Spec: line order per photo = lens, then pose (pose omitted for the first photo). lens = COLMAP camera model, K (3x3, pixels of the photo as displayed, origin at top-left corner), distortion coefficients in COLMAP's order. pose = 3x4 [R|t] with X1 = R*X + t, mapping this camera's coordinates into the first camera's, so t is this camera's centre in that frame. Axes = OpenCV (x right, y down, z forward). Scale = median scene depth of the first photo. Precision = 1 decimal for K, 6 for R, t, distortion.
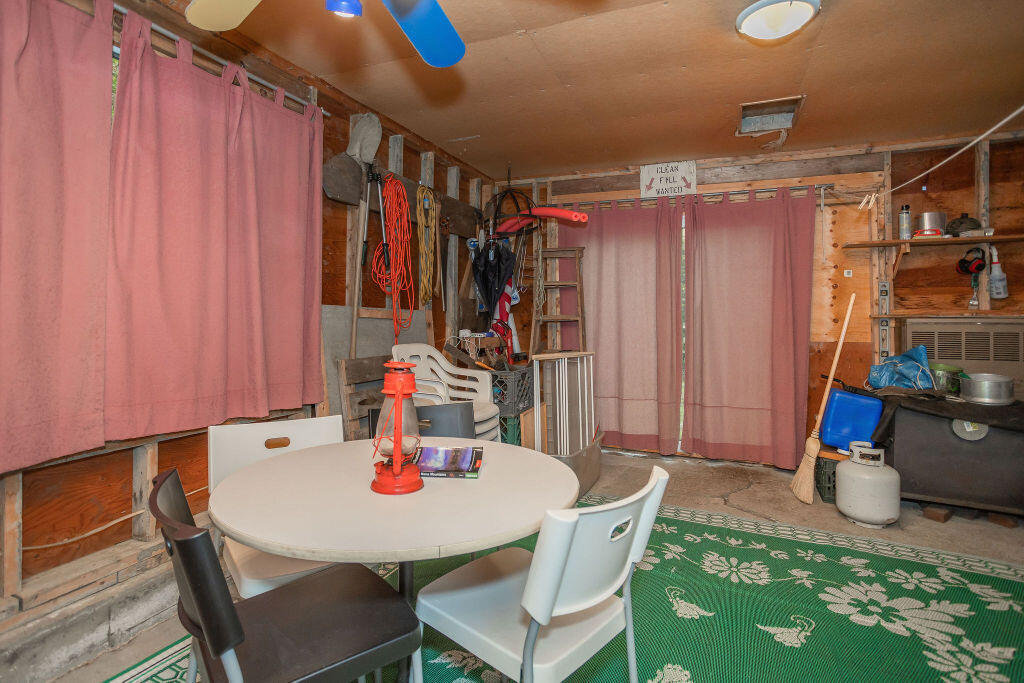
lens RADIAL K [[510.9, 0, 513.2], [0, 510.9, 339.5], [0, 0, 1]] dist [0.002412, 0.002479]
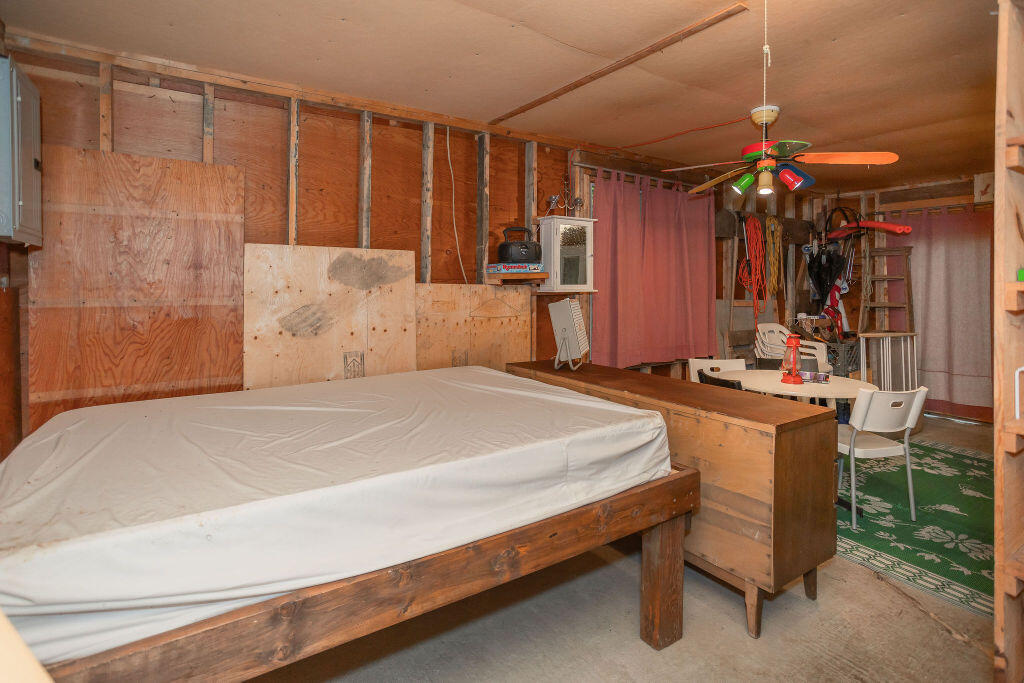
lens RADIAL K [[510.9, 0, 510.4], [0, 510.9, 286.2], [0, 0, 1]] dist [0.002412, 0.002479]
pose [[0.841411, -0.001633, -0.540393, -0.008391], [-0.021341, 0.999115, -0.036247, -0.023814], [0.539974, 0.042031, 0.840631, -0.591306]]
